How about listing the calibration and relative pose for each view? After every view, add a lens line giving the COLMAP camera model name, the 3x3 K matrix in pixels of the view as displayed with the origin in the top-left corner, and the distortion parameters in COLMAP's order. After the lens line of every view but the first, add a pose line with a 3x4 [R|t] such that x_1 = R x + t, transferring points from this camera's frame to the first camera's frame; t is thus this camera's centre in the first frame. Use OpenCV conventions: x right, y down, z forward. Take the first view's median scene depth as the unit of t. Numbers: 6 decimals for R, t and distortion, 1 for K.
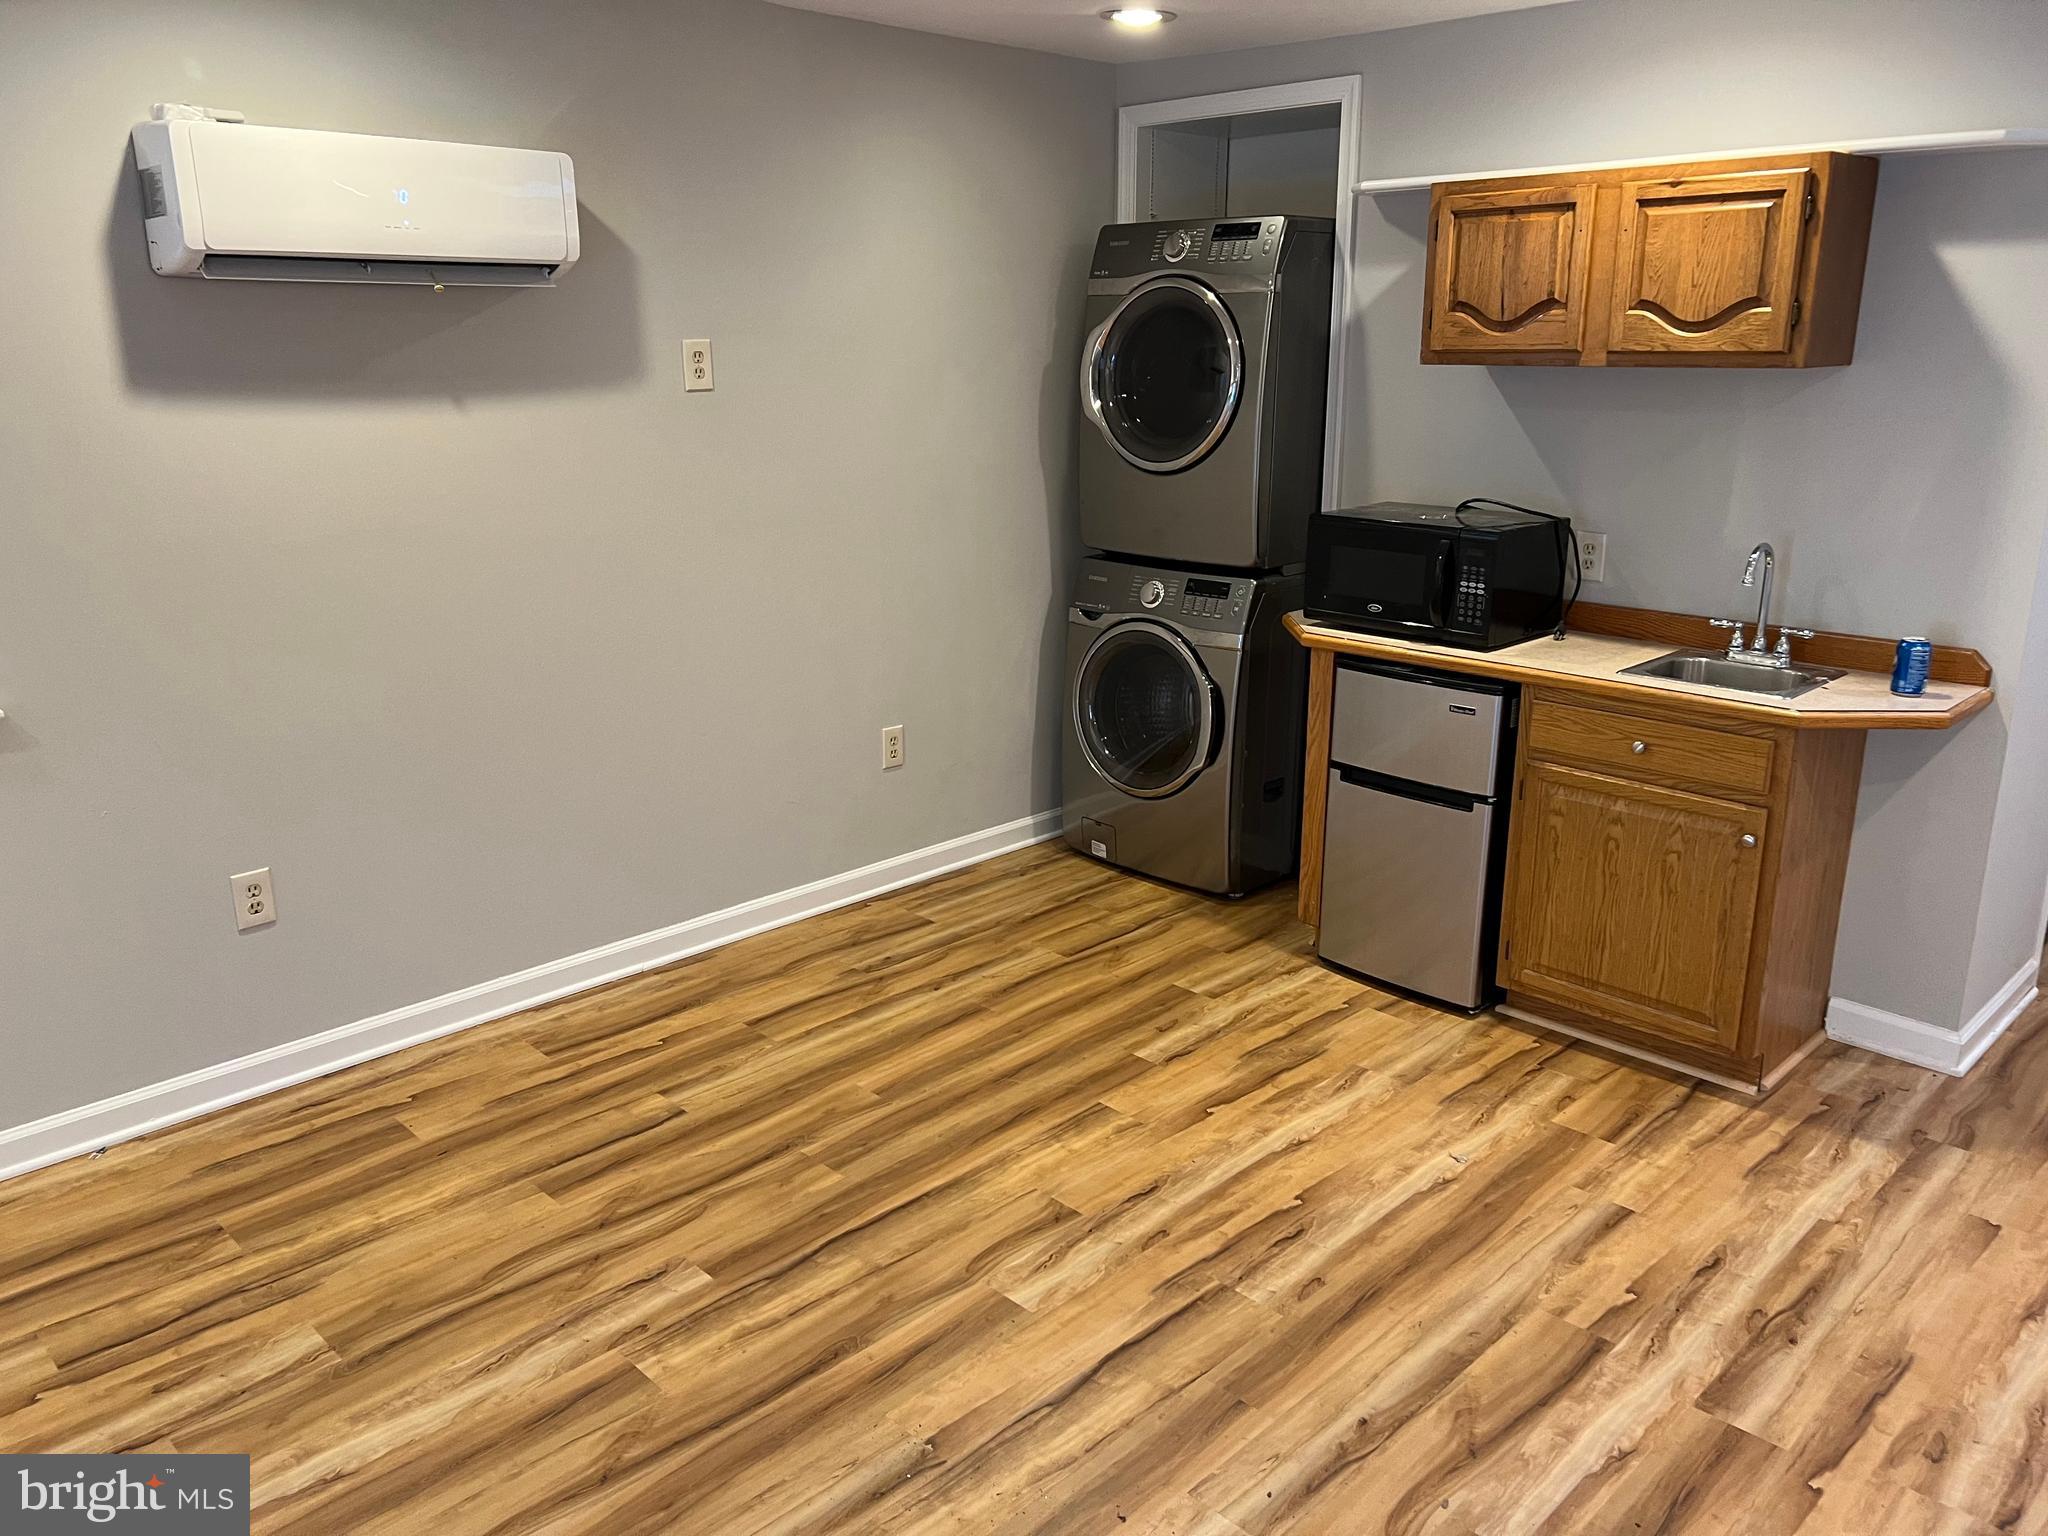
lens RADIAL K [[1374.6, 0, 1024.0], [0, 1374.6, 768.0], [0, 0, 1]] dist [0.003615, -0.055294]
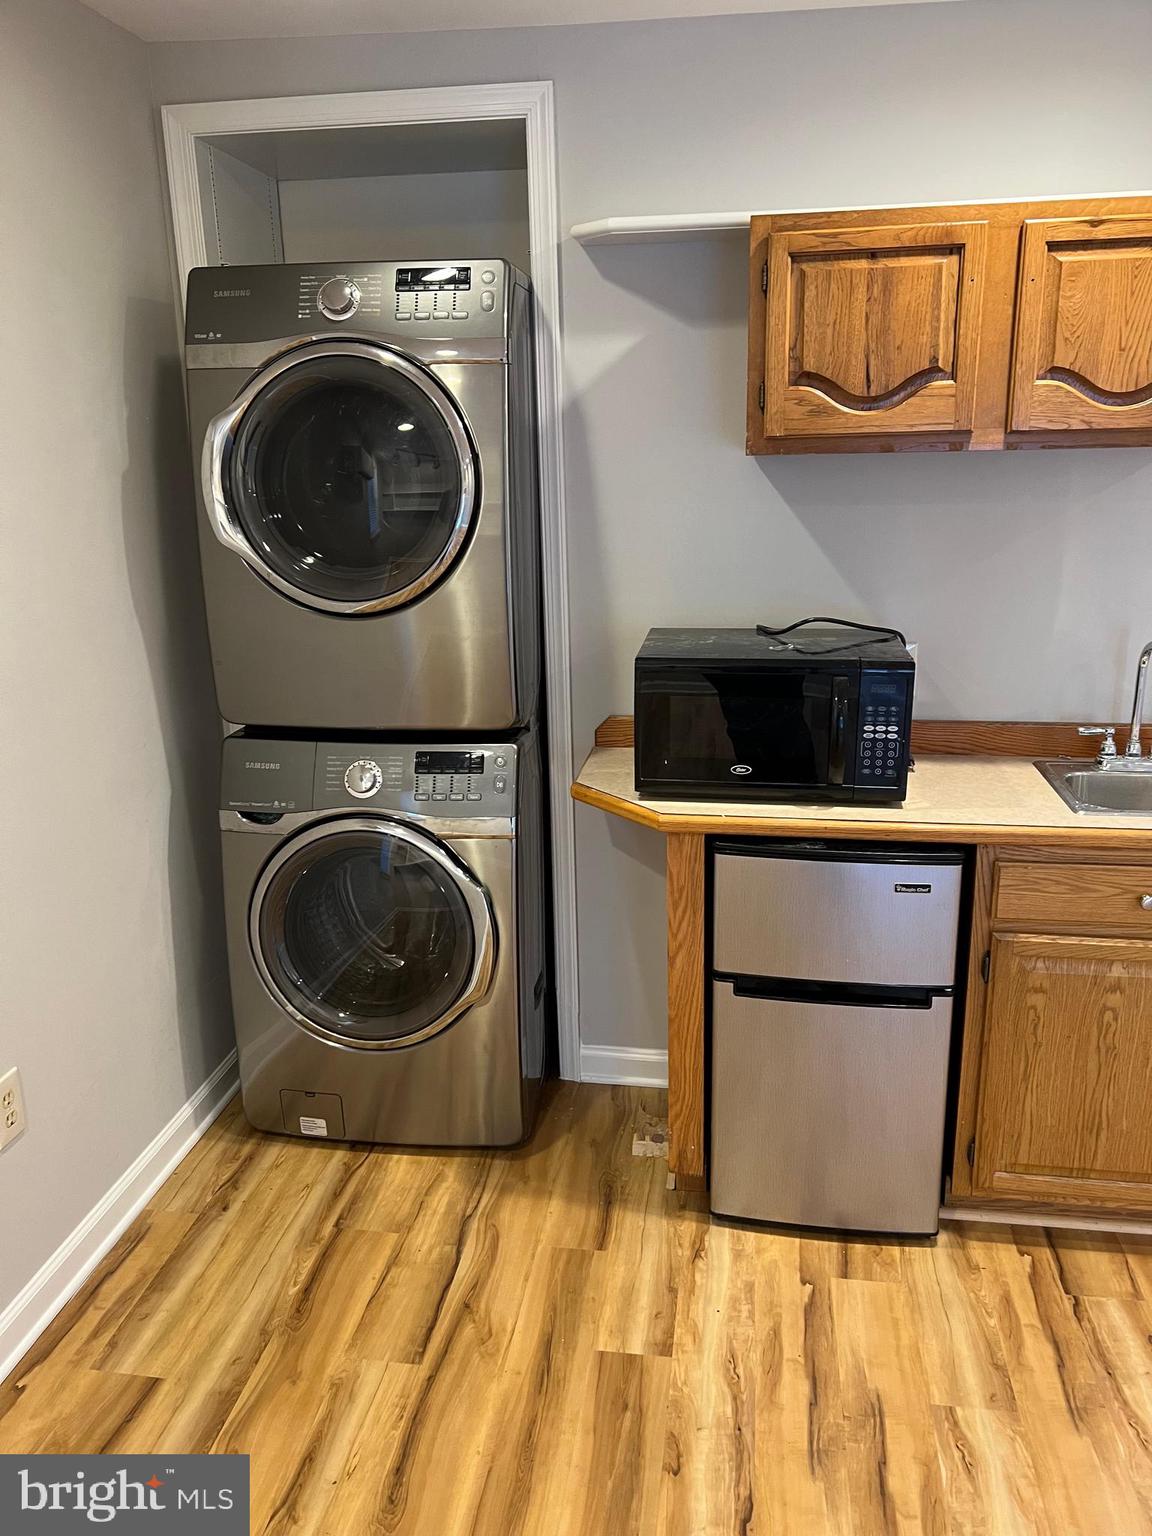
lens RADIAL K [[1102.1, 0, 576.0], [0, 1102.1, 768.0], [0, 0, 1]] dist [0.059966, -0.080762]
pose [[0.808637, -0.167597, 0.563931, -0.180348], [0.184015, 0.982521, 0.028135, -0.160437], [-0.558789, 0.081021, 0.825343, 0.568688]]
